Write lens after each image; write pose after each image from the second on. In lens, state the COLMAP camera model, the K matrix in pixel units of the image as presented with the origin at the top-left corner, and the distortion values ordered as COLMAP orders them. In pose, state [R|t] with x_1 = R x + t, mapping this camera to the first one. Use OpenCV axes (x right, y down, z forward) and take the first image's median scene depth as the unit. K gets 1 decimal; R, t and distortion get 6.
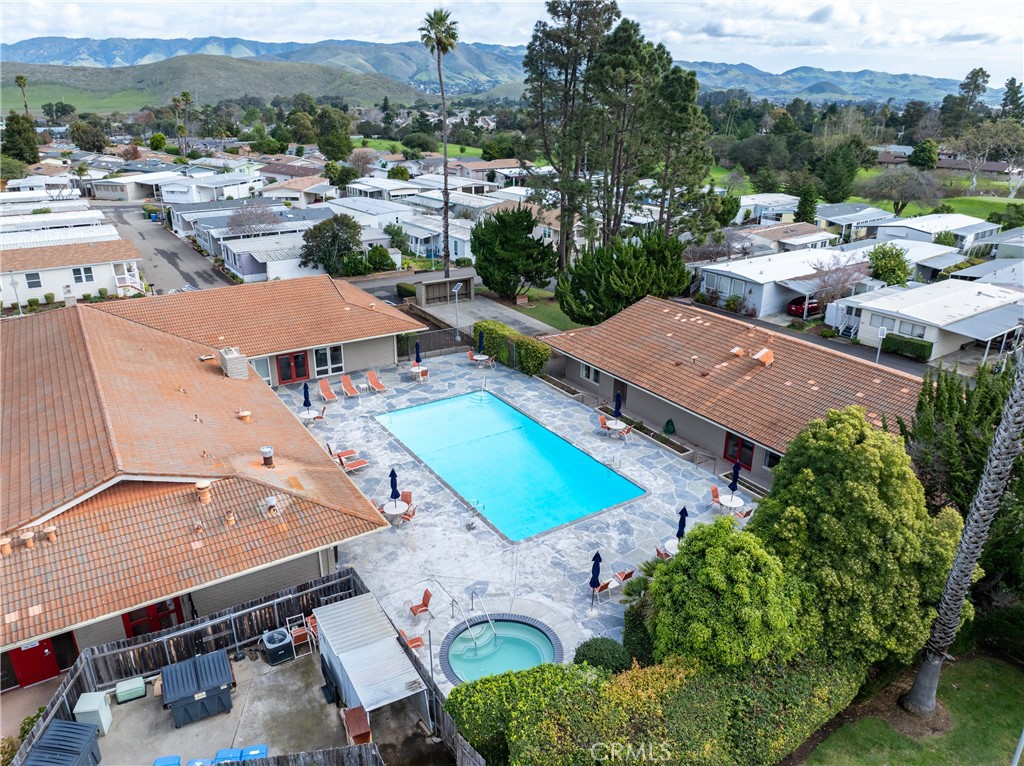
lens RADIAL K [[716.0, 0, 512.0], [0, 716.0, 383.0], [0, 0, 1]] dist [-0.034644, -0.001077]
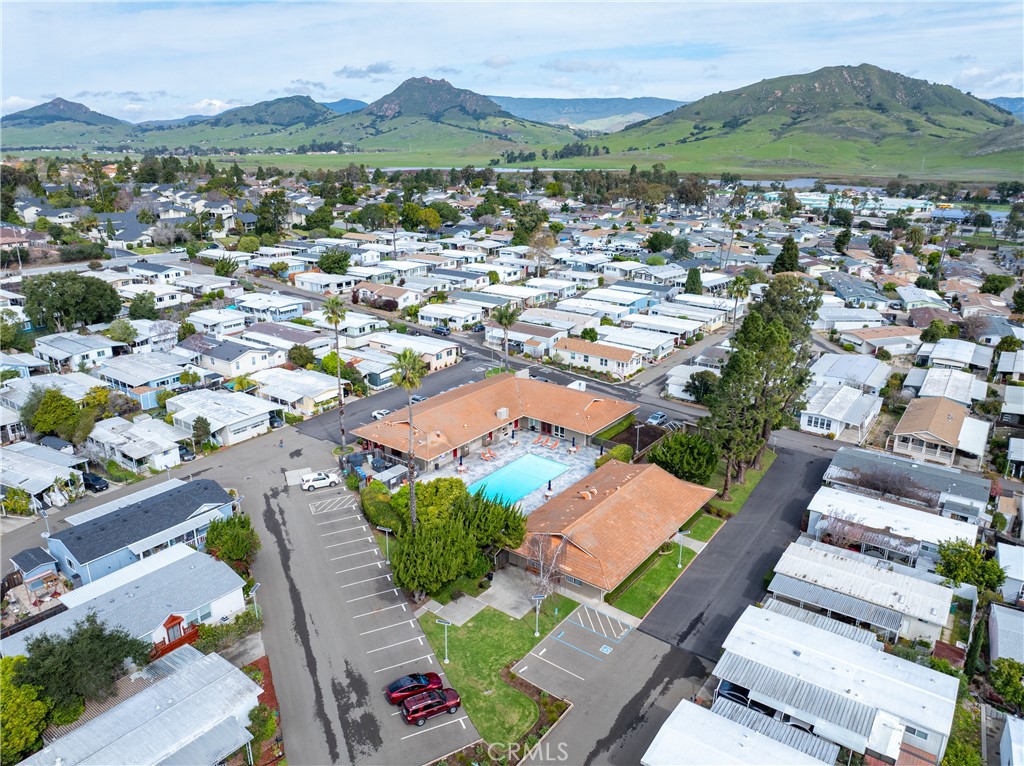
lens RADIAL K [[716.0, 0, 512.0], [0, 716.0, 383.0], [0, 0, 1]] dist [-0.034644, -0.001077]
pose [[0.333018, 0.296468, -0.895101, 1.799281], [-0.351473, 0.919902, 0.173918, -0.547494], [0.874966, 0.256686, 0.410544, -0.132553]]
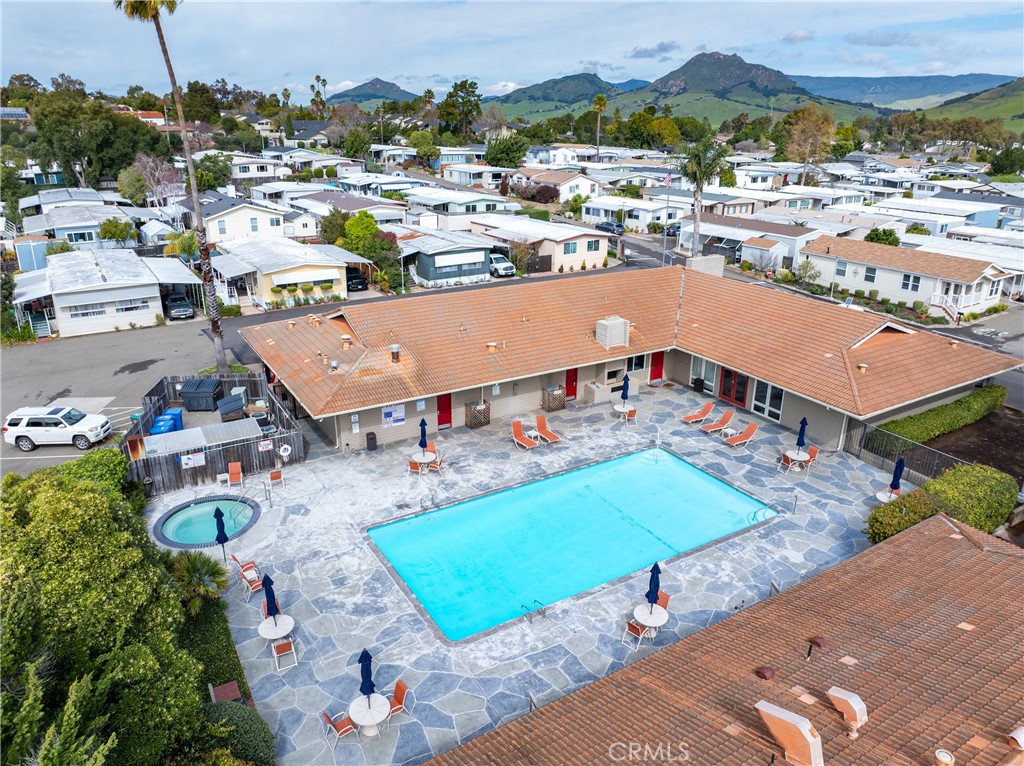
lens RADIAL K [[716.0, 0, 512.0], [0, 716.0, 383.0], [0, 0, 1]] dist [-0.034644, -0.001077]
pose [[-0.030893, 0.336864, -0.941046, 0.534352], [-0.376913, 0.868064, 0.323112, -0.209172], [0.925733, 0.364675, 0.100151, 0.669983]]
